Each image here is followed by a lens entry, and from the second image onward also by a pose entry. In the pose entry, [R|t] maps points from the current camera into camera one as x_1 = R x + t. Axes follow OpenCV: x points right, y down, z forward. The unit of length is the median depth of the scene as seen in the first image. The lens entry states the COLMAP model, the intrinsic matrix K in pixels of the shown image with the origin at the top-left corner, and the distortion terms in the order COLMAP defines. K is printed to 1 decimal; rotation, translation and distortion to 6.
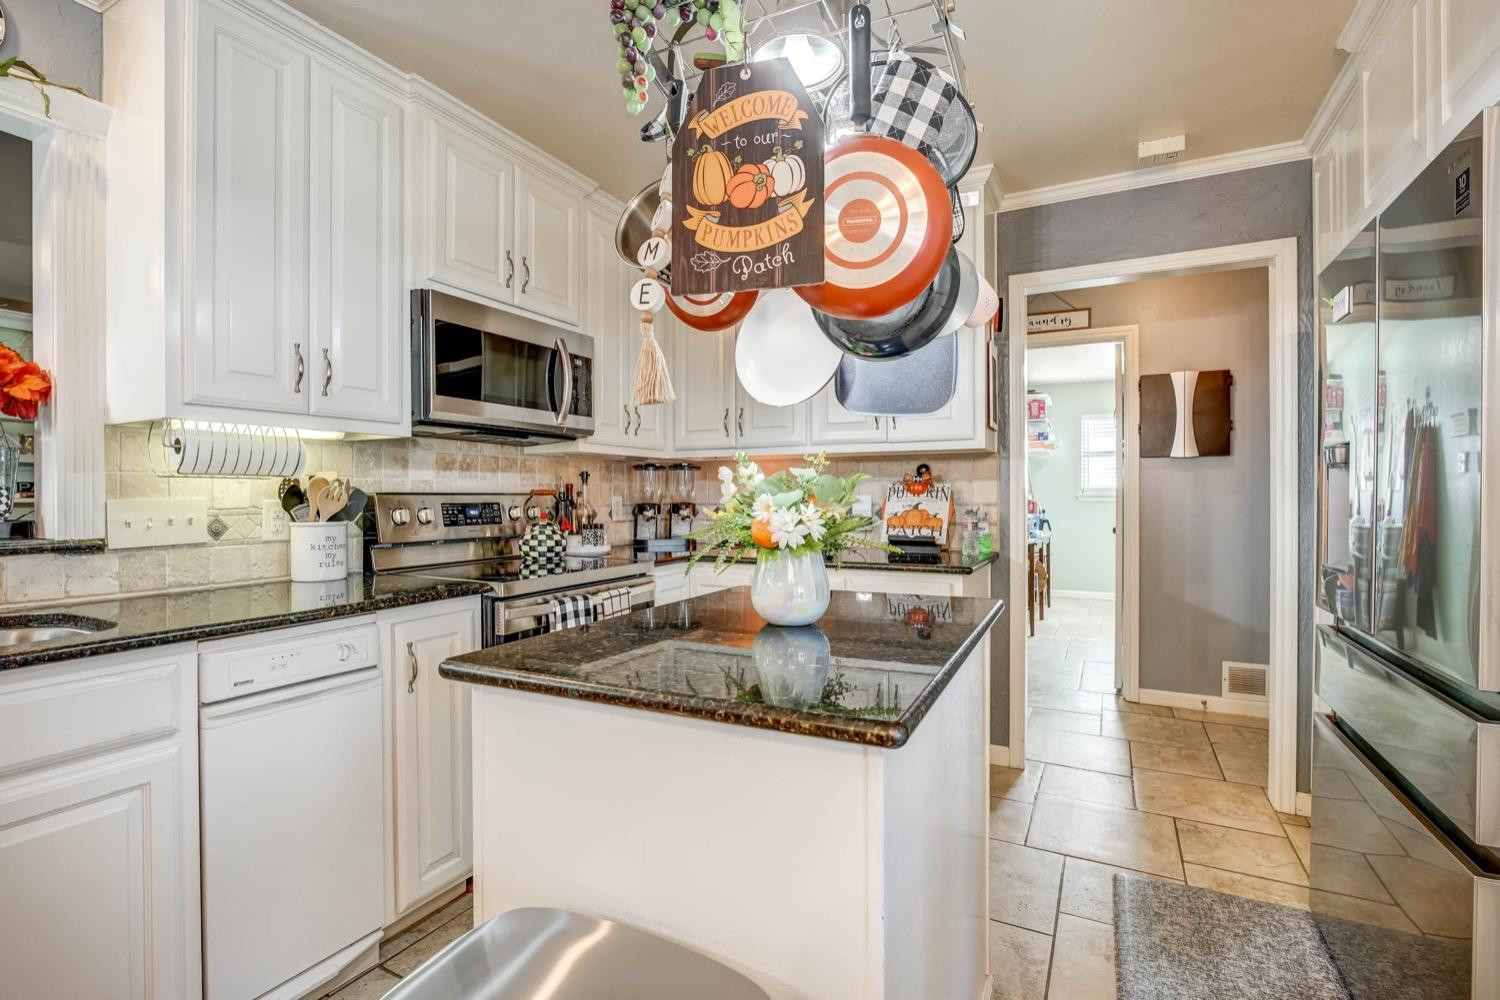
lens RADIAL K [[687.4, 0, 750.4], [0, 687.4, 497.4], [0, 0, 1]] dist [-0.021557, 0.002594]
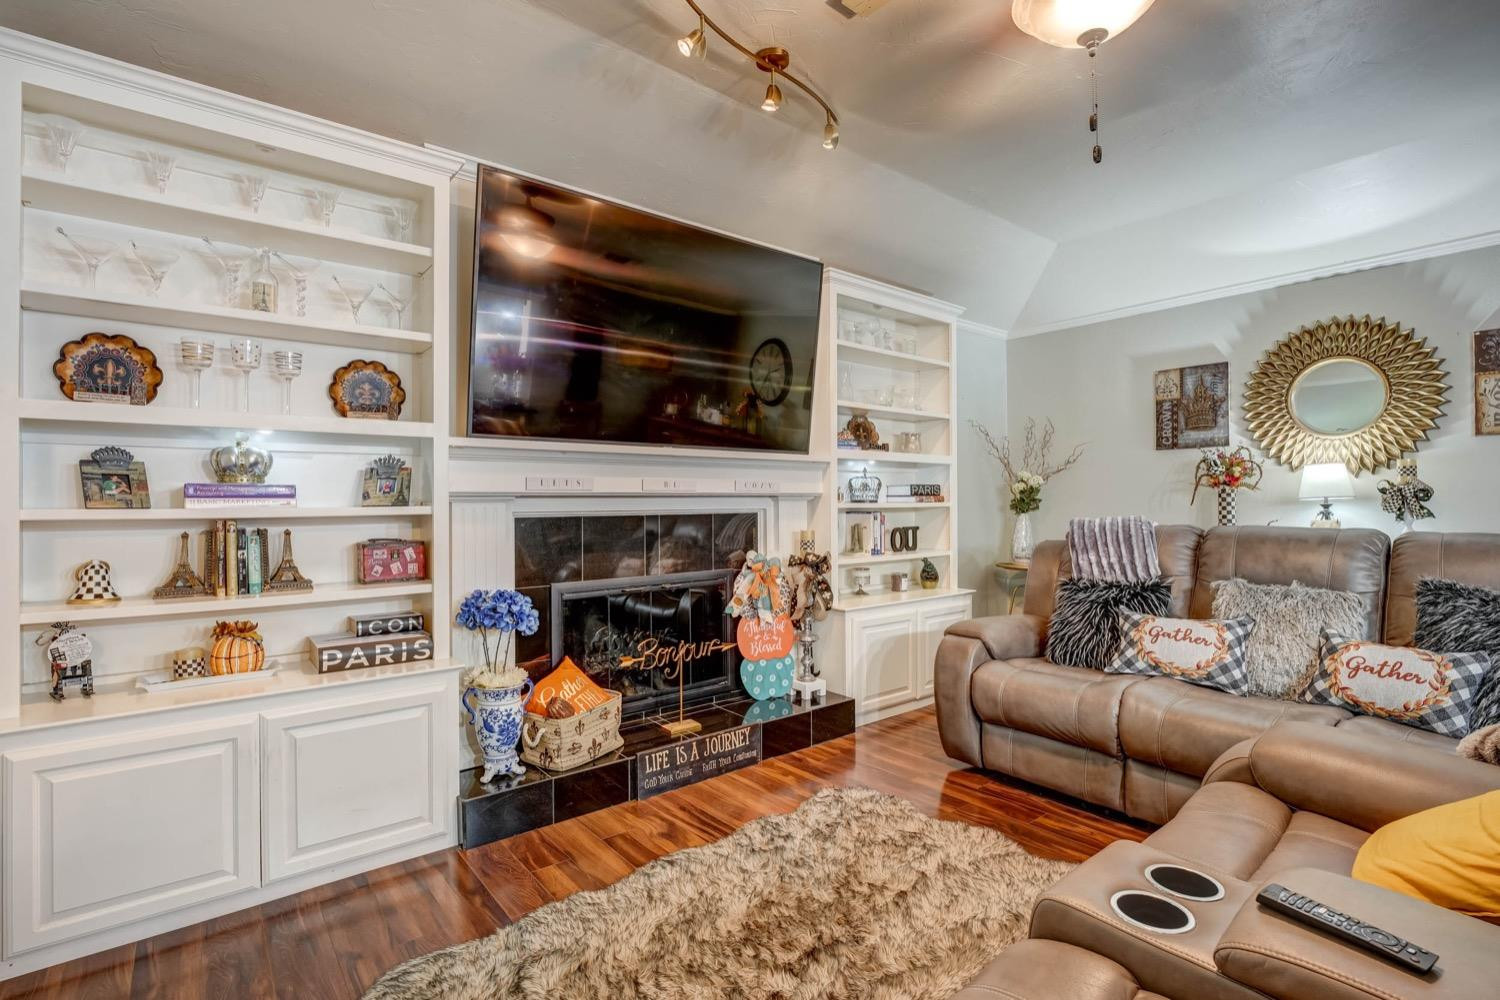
lens RADIAL K [[687.4, 0, 715.3], [0, 687.4, 499.7], [0, 0, 1]] dist [-0.021557, 0.002594]
pose [[0.904879, 0.000633, -0.425667, -1.537904], [-0.000572, 1.000000, 0.000271, -0.003994], [0.425667, -0.000002, 0.904880, 0.054647]]
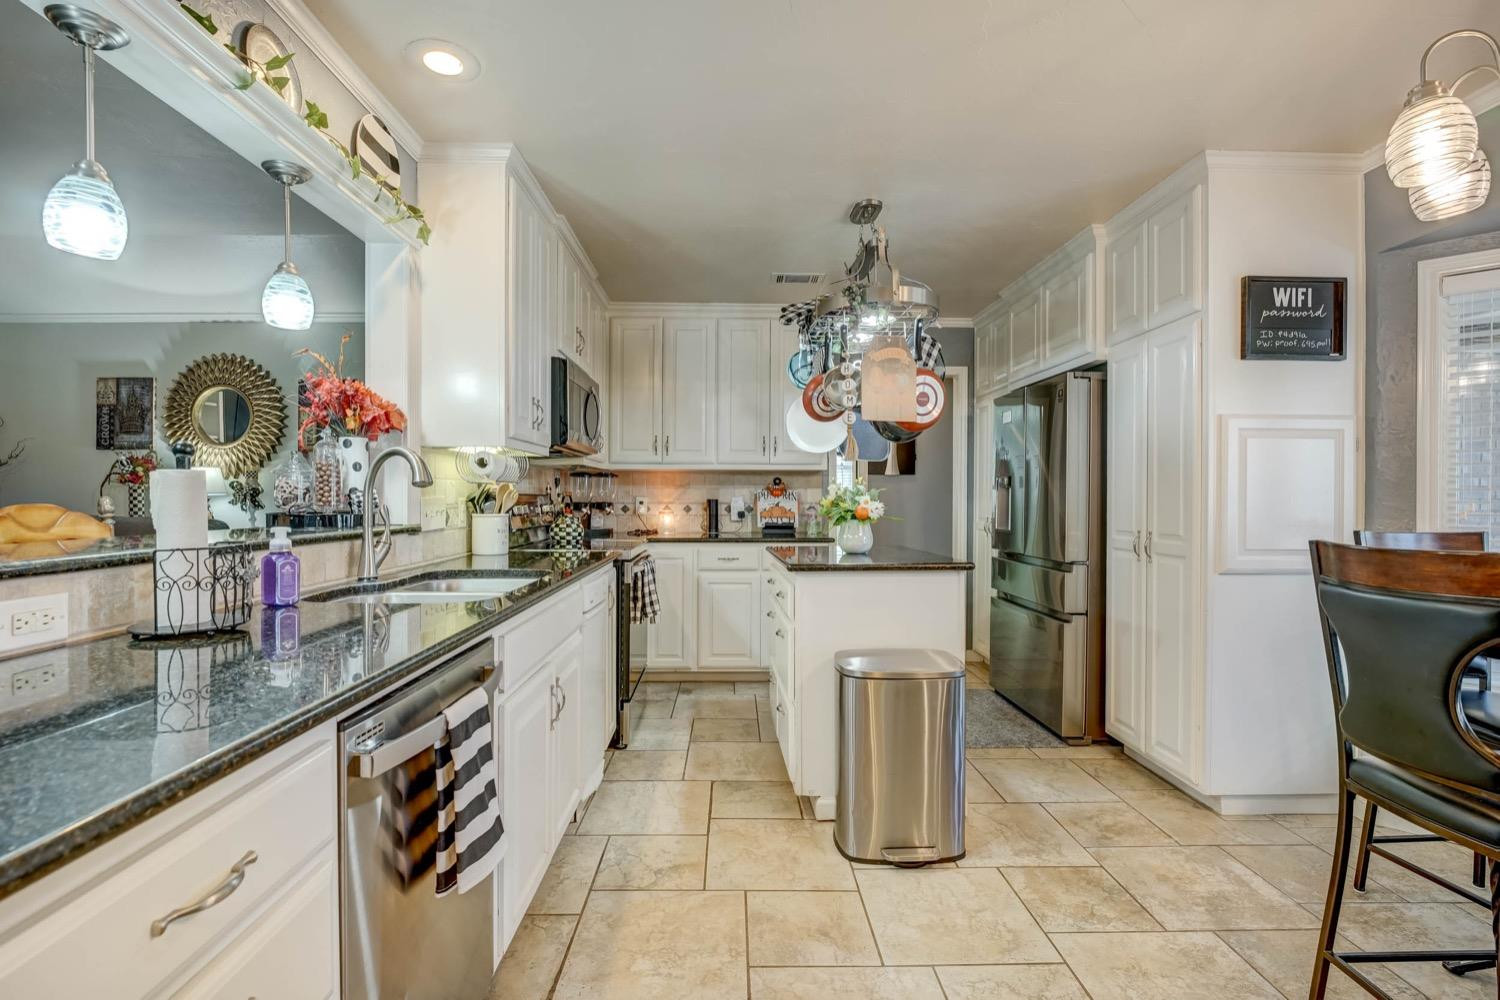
lens RADIAL K [[687.4, 0, 742.7], [0, 687.4, 500.1], [0, 0, 1]] dist [-0.021557, 0.002594]
pose [[0.878327, 0.003529, 0.478047, -0.646454], [-0.004199, 0.999991, 0.000333, 0.003155], [-0.478042, -0.002300, 0.878334, -0.392080]]
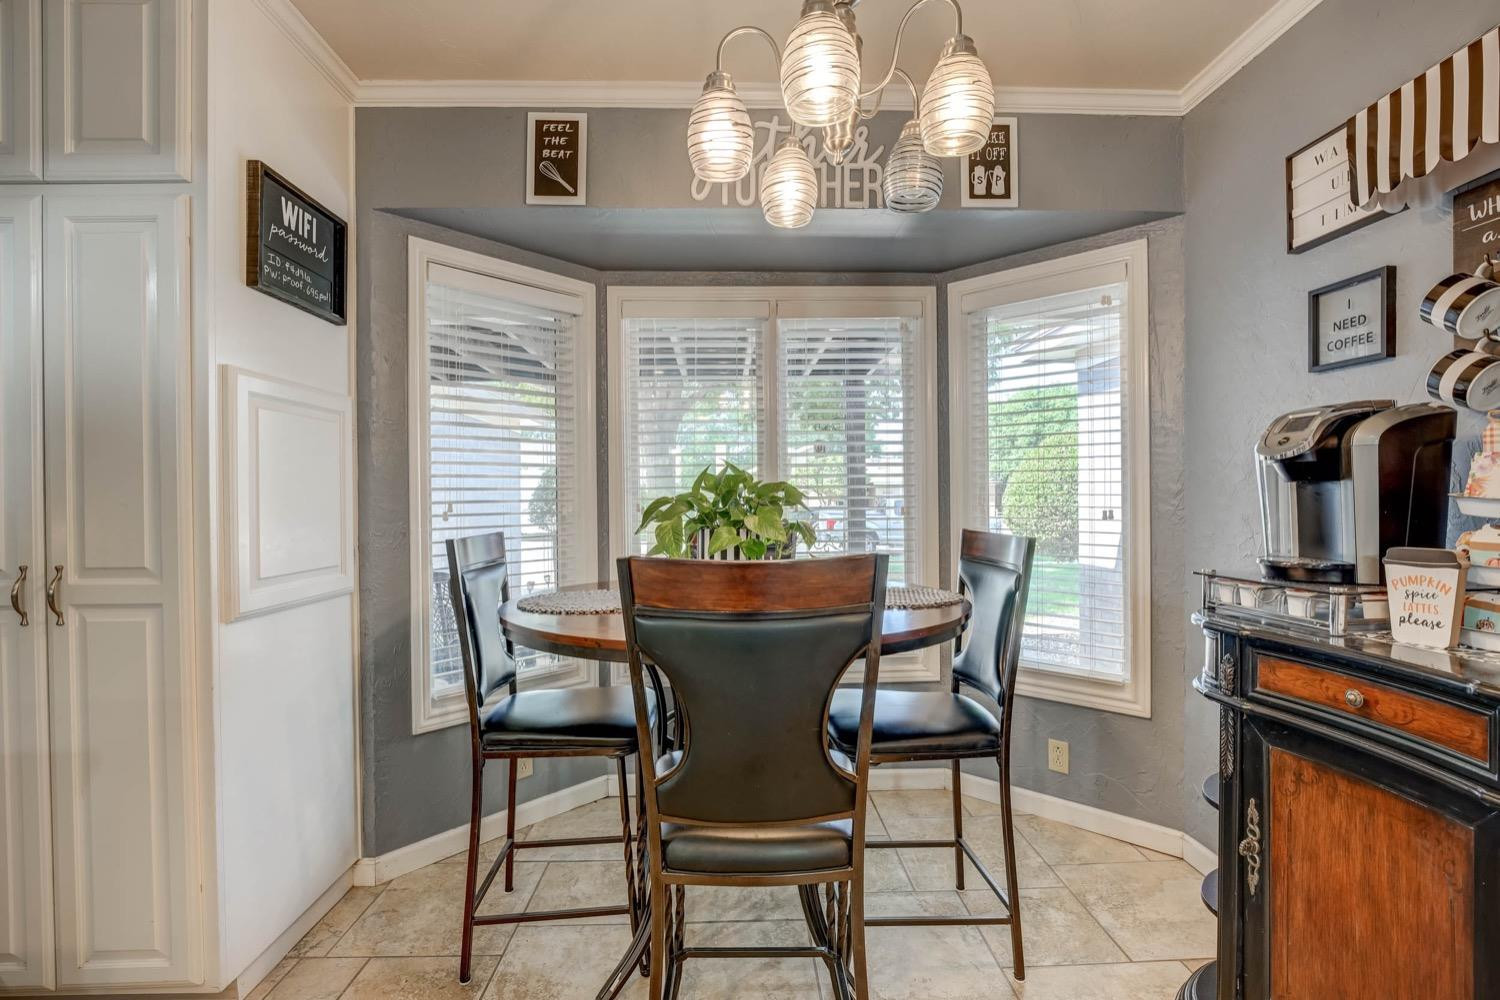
lens RADIAL K [[687.4, 0, 742.4], [0, 687.4, 501.5], [0, 0, 1]] dist [-0.021557, 0.002594]
pose [[-0.488764, 0.000518, 0.872416, -0.332588], [0.011398, 0.999918, 0.005792, 0.000224], [-0.872341, 0.012775, -0.488730, 0.023332]]
